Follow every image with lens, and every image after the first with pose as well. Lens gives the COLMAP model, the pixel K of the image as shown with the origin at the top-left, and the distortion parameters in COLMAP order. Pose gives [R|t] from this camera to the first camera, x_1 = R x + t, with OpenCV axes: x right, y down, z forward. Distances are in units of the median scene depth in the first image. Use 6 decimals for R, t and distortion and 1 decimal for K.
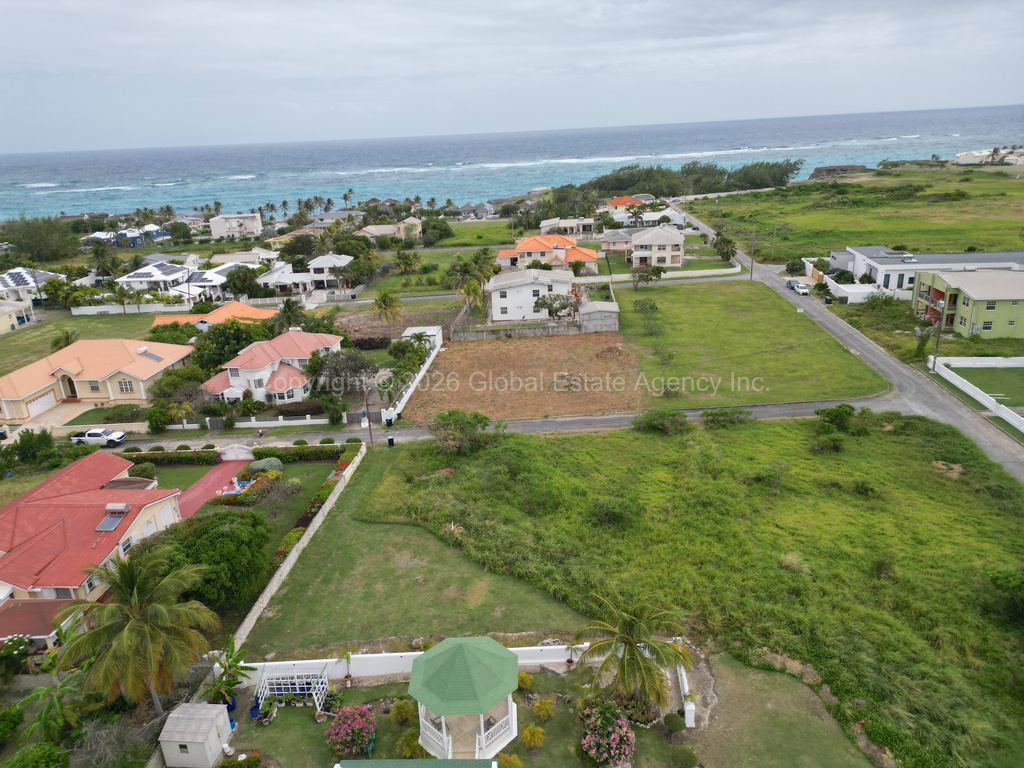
lens RADIAL K [[708.1, 0, 509.7], [0, 708.1, 385.0], [0, 0, 1]] dist [0.090202, -0.093915]
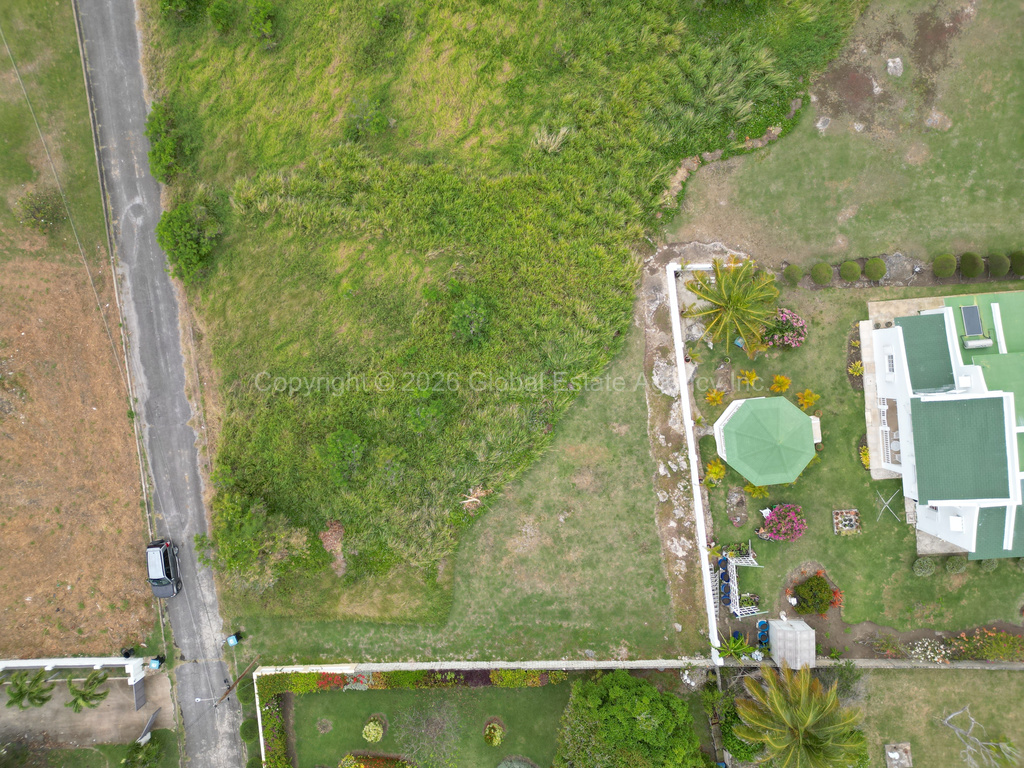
lens RADIAL K [[708.1, 0, 509.7], [0, 708.1, 385.0], [0, 0, 1]] dist [0.090202, -0.093915]
pose [[-0.110060, -0.993165, 0.038865, 0.012729], [0.371678, -0.004860, 0.928349, -0.357052], [-0.921815, 0.116619, 0.369673, 0.372302]]
